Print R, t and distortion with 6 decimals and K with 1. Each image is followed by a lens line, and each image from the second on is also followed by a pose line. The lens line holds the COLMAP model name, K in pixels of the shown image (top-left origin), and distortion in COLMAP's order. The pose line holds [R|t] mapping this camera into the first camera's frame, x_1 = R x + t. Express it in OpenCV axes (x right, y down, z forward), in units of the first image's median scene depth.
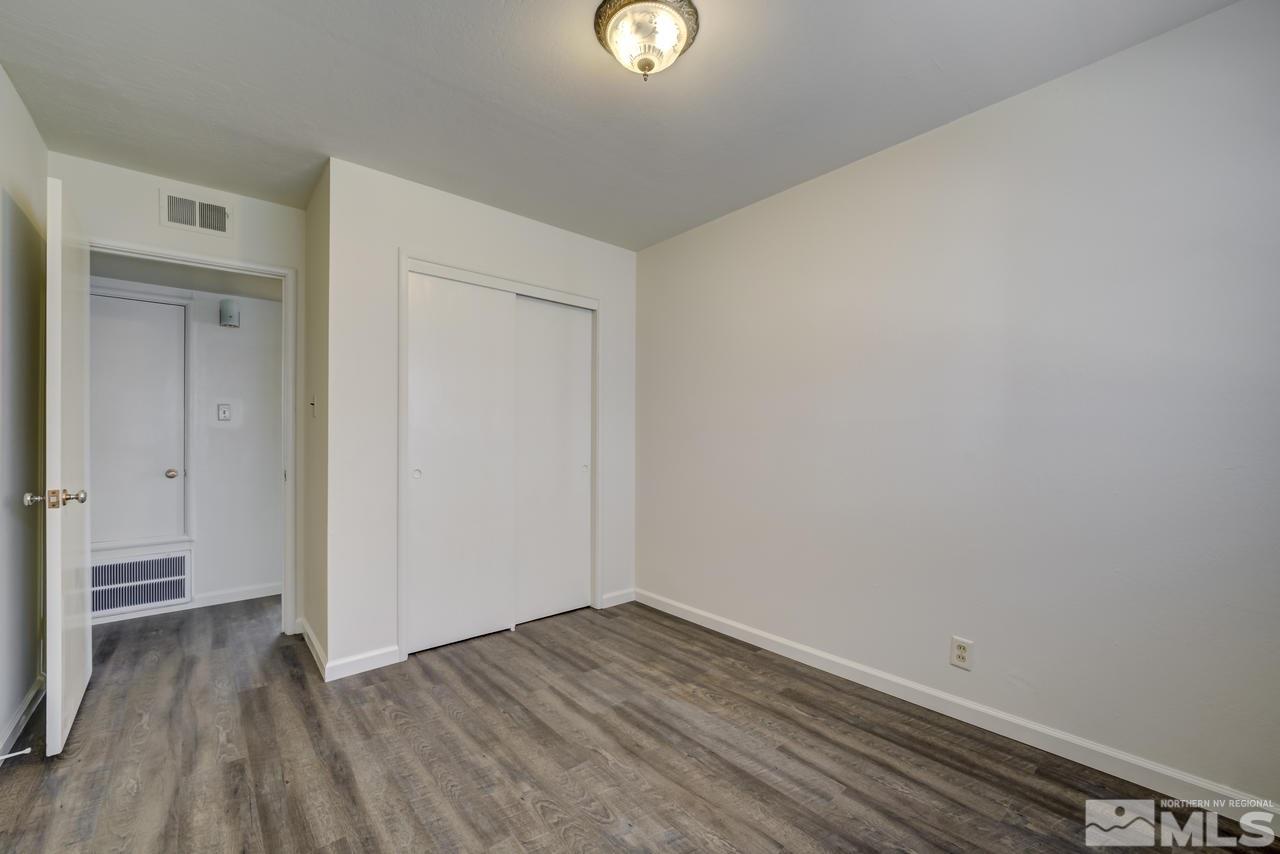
lens RADIAL K [[514.3, 0, 640.7], [0, 514.3, 443.1], [0, 0, 1]] dist [-0.001089, 0.000131]
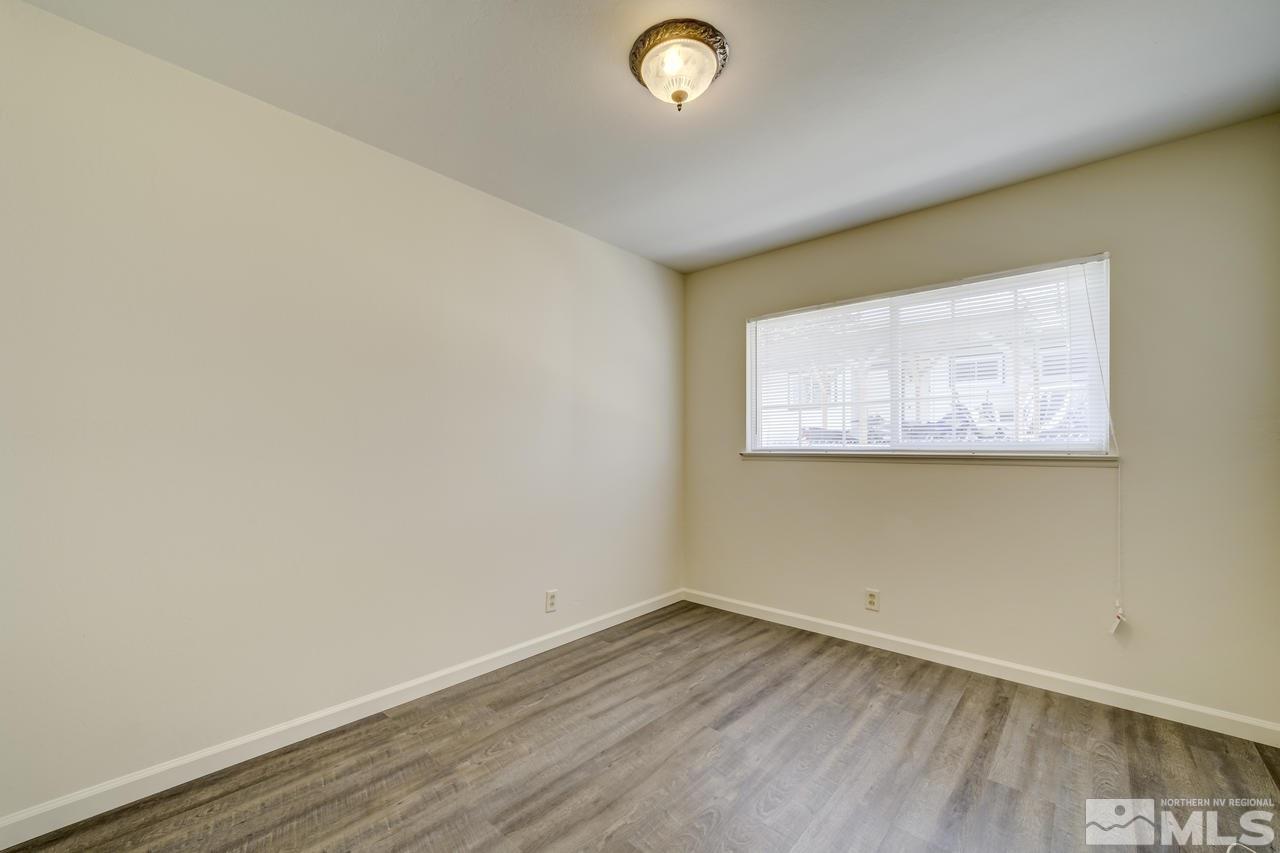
lens RADIAL K [[514.3, 0, 640.7], [0, 514.3, 442.6], [0, 0, 1]] dist [-0.001089, 0.000131]
pose [[-0.132356, 0.007651, 0.991173, -0.814750], [-0.001464, 0.999968, -0.007915, -0.012230], [-0.991201, -0.002499, -0.132340, 0.960159]]
